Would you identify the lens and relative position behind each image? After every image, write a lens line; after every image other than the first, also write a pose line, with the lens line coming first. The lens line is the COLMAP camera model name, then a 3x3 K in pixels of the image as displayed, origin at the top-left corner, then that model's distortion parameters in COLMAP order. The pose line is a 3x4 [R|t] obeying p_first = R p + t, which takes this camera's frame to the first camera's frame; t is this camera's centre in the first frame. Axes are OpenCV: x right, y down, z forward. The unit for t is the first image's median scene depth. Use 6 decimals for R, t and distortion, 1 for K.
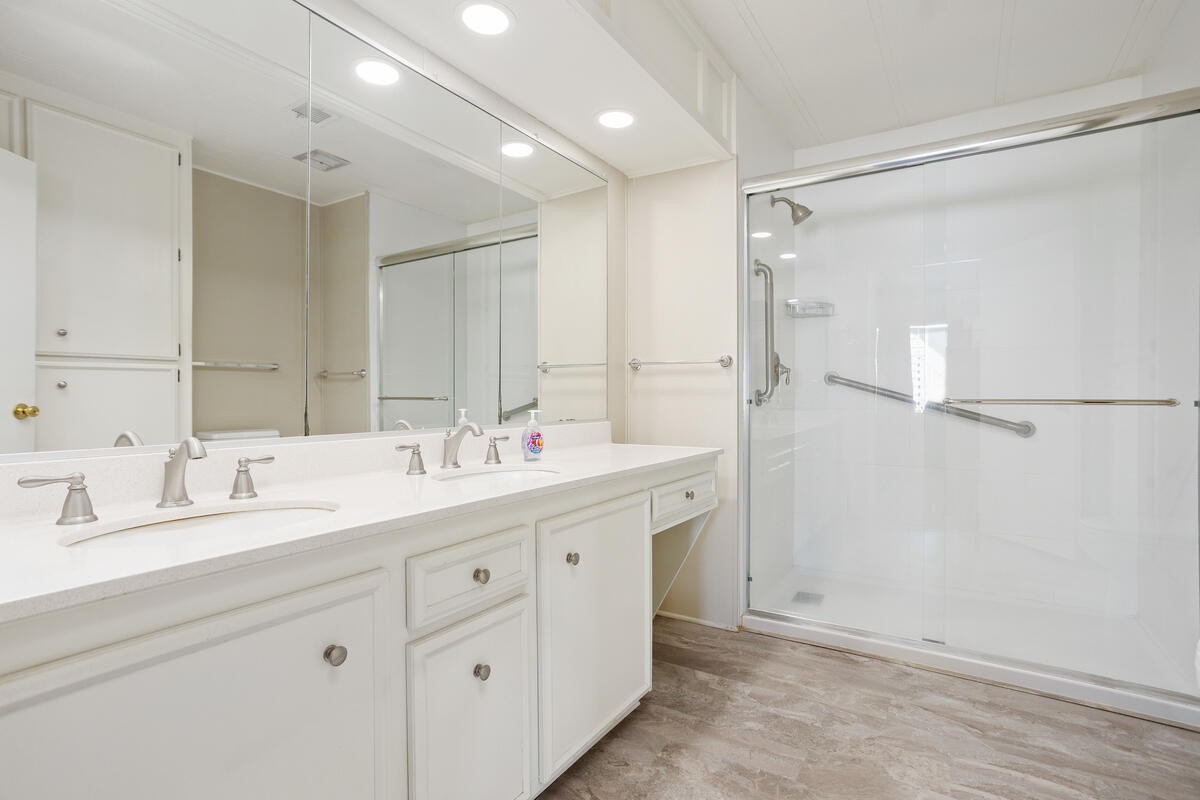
lens RADIAL K [[584.9, 0, 611.5], [0, 584.9, 397.5], [0, 0, 1]] dist [-0.024287, 0.016386]
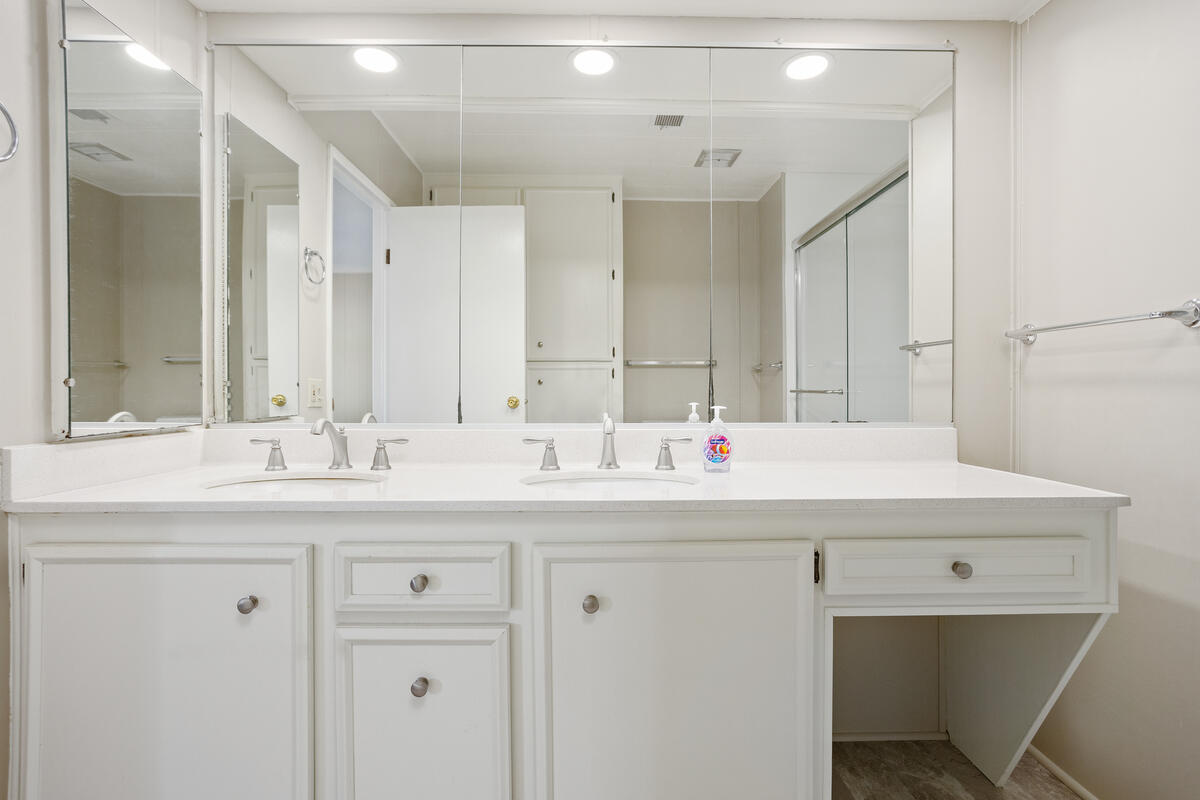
lens RADIAL K [[584.9, 0, 604.1], [0, 584.9, 394.8], [0, 0, 1]] dist [-0.024287, 0.016386]
pose [[0.541093, 0.006482, -0.840938, 0.370524], [-0.000722, 0.999974, 0.007243, 0.000915], [0.840962, -0.003312, 0.541083, 0.391616]]
